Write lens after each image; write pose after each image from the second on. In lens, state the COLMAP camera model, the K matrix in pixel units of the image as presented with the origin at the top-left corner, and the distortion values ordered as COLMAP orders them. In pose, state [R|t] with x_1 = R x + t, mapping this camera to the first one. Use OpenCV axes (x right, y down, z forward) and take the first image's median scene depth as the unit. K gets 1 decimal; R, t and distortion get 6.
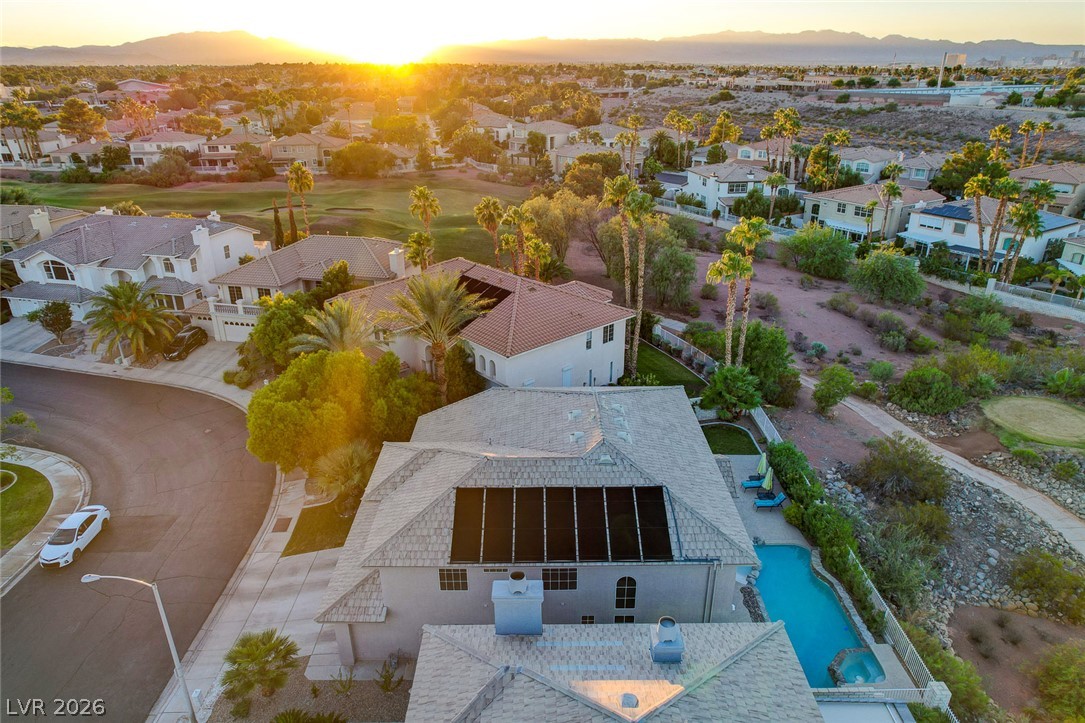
lens RADIAL K [[696.1, 0, 540.3], [0, 696.1, 352.4], [0, 0, 1]] dist [-0.078555, 0.070258]
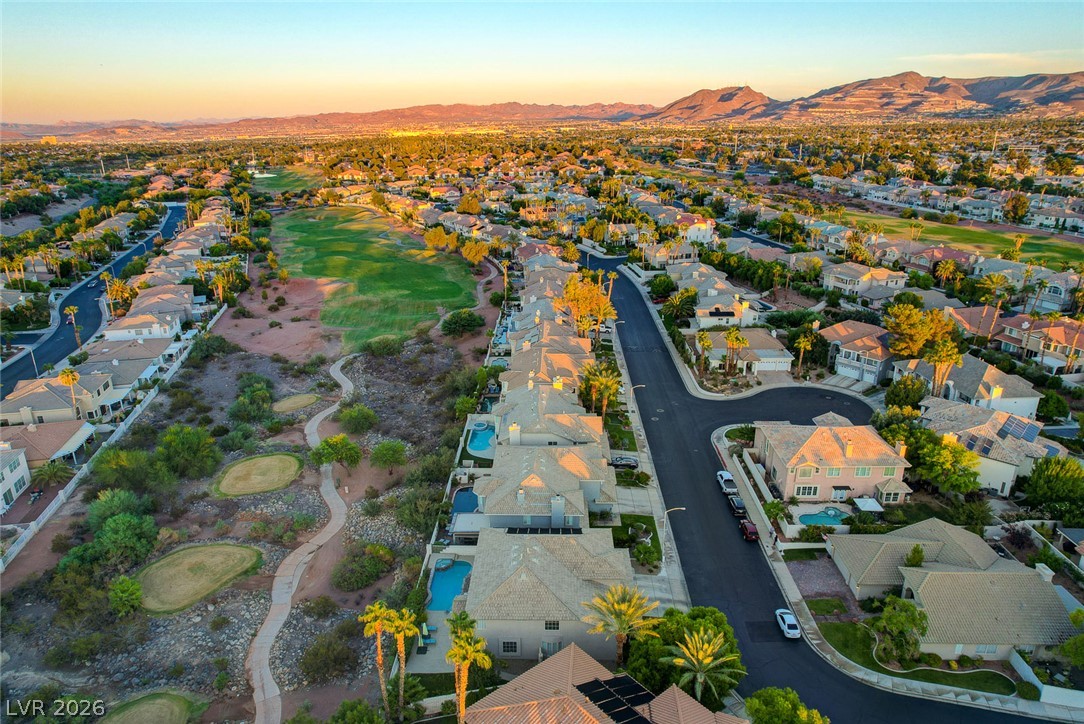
lens RADIAL K [[695.5, 0, 541.5], [0, 695.5, 358.5], [0, 0, 1]] dist [-0.078555, 0.070258]
pose [[-0.999696, 0.004867, 0.024185, -0.013655], [0.019692, 0.747961, 0.663450, -1.021874], [-0.014860, 0.663724, -0.747830, 1.247180]]
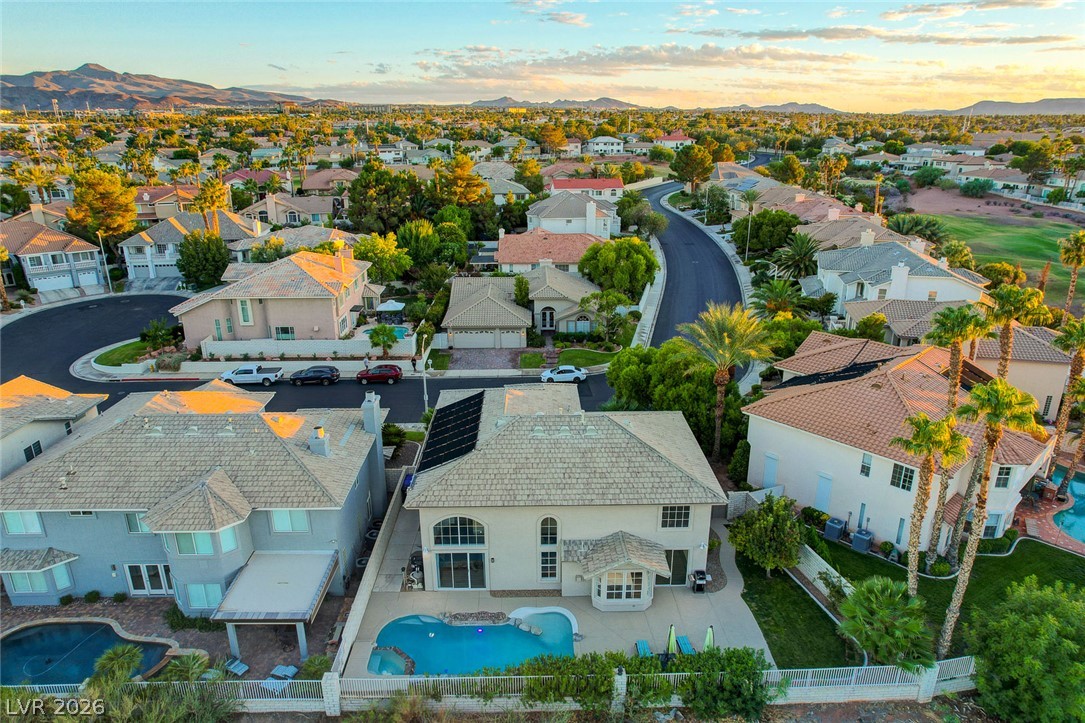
lens RADIAL K [[696.1, 0, 543.9], [0, 696.1, 358.2], [0, 0, 1]] dist [-0.078555, 0.070258]
pose [[0.019670, 0.328107, -0.944436, 0.640878], [-0.379114, 0.876522, 0.296617, -0.182150], [0.925141, 0.352215, 0.141631, 0.429663]]
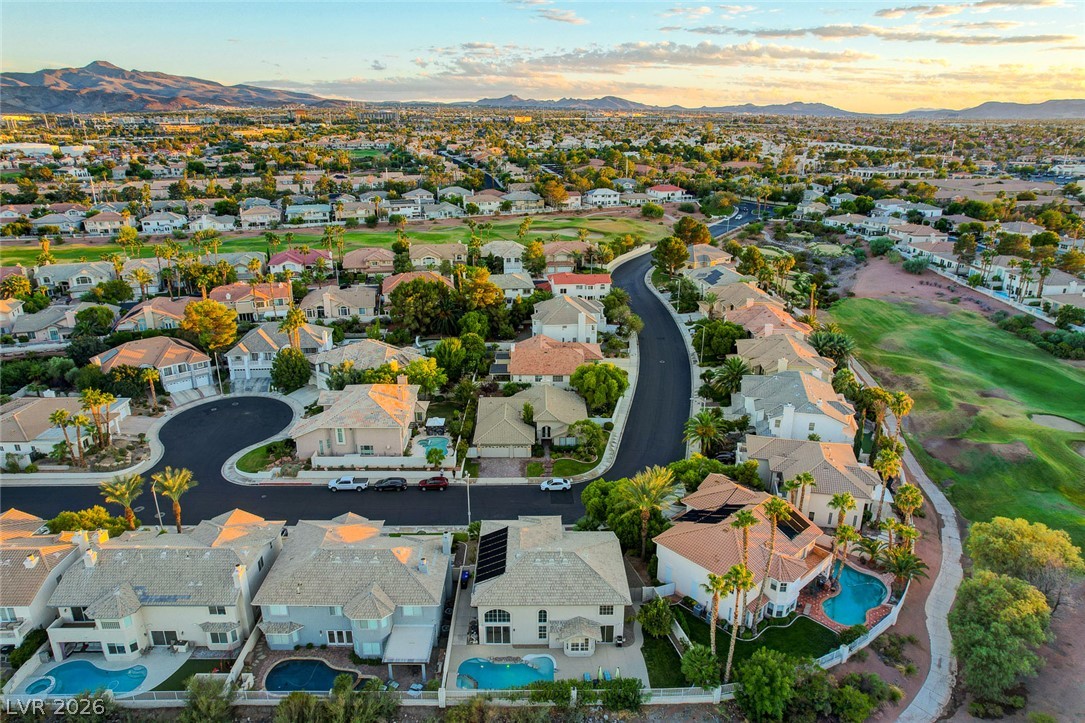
lens RADIAL K [[696.1, 0, 542.7], [0, 696.1, 355.6], [0, 0, 1]] dist [-0.078555, 0.070258]
pose [[0.011031, 0.328884, -0.944306, 1.089752], [-0.383089, 0.873700, 0.299818, -0.615566], [0.923646, 0.358446, 0.135630, 0.252565]]
